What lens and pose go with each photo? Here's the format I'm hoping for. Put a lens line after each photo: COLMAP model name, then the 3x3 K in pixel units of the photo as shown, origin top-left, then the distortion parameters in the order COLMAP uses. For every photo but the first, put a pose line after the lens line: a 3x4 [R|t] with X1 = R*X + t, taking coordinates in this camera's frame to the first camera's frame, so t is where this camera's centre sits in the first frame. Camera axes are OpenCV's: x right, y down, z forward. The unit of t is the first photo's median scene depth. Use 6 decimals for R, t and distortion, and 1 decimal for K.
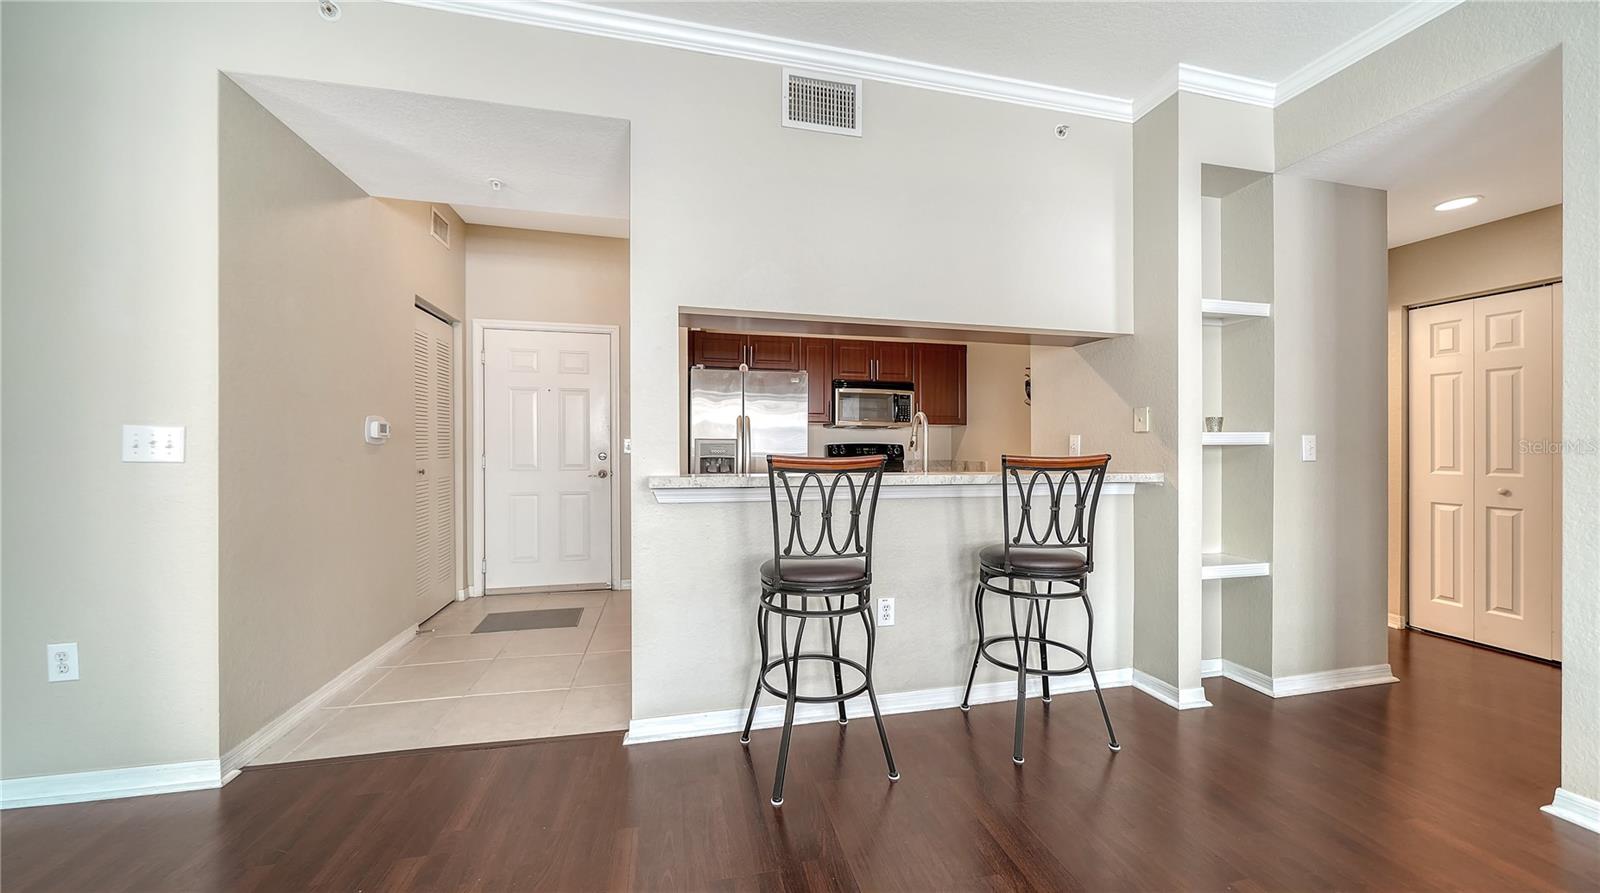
lens RADIAL K [[560.4, 0, 796.2], [0, 560.4, 452.5], [0, 0, 1]] dist [-0.002724, -0.000539]
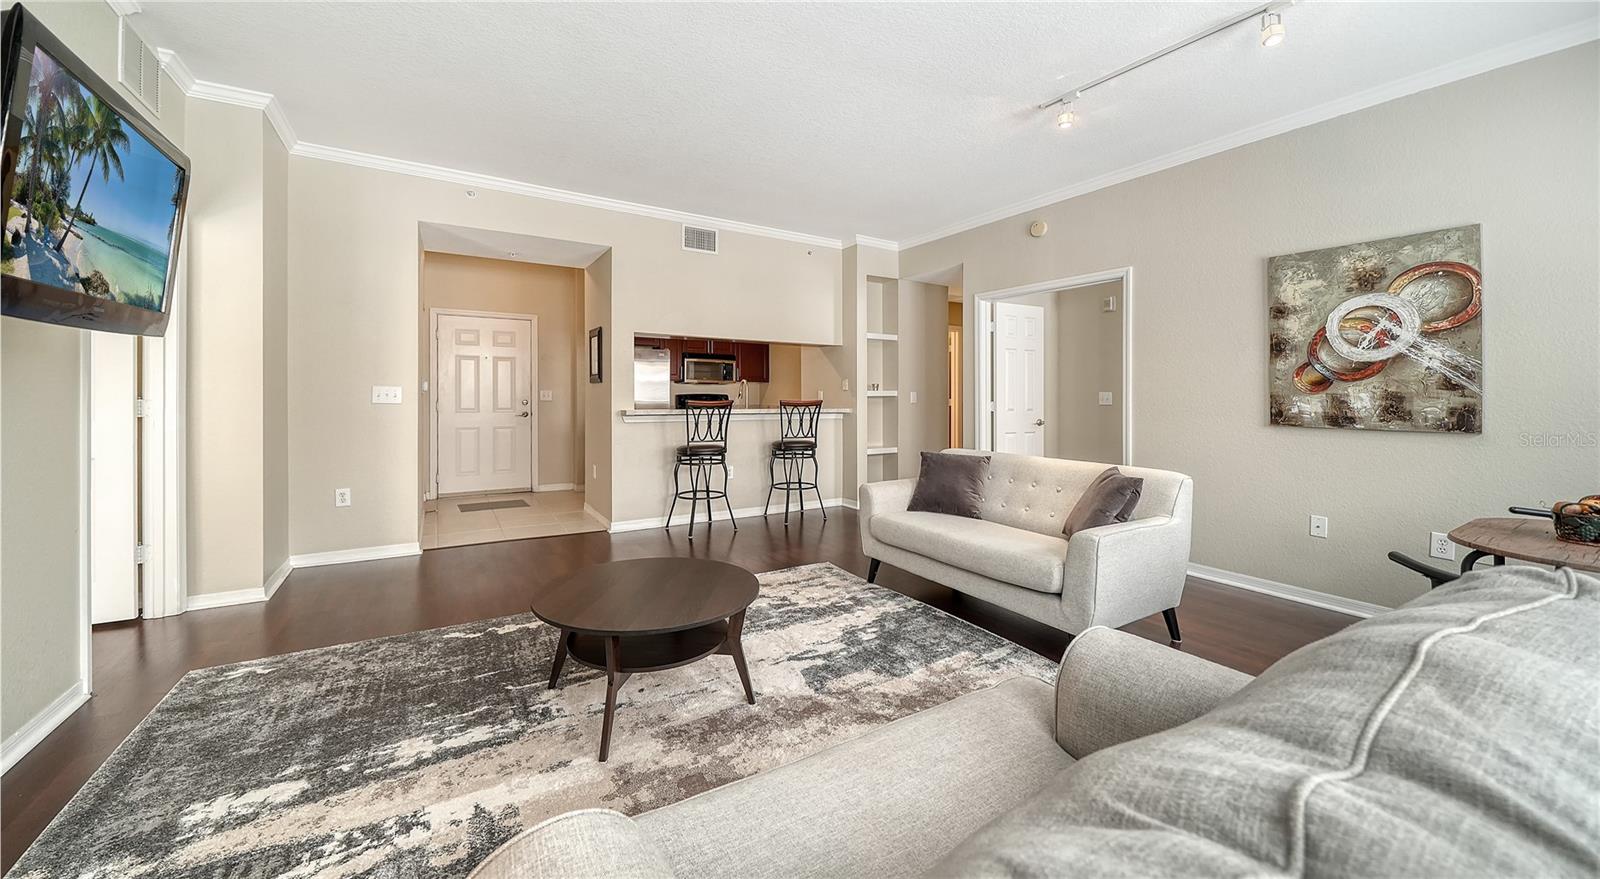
lens RADIAL K [[560.4, 0, 807.2], [0, 560.4, 382.5], [0, 0, 1]] dist [-0.002724, -0.000539]
pose [[0.948034, 0.013824, 0.317867, -0.242985], [-0.003681, 0.999465, -0.032486, 0.004980], [-0.318146, 0.029628, 0.947579, -1.131199]]
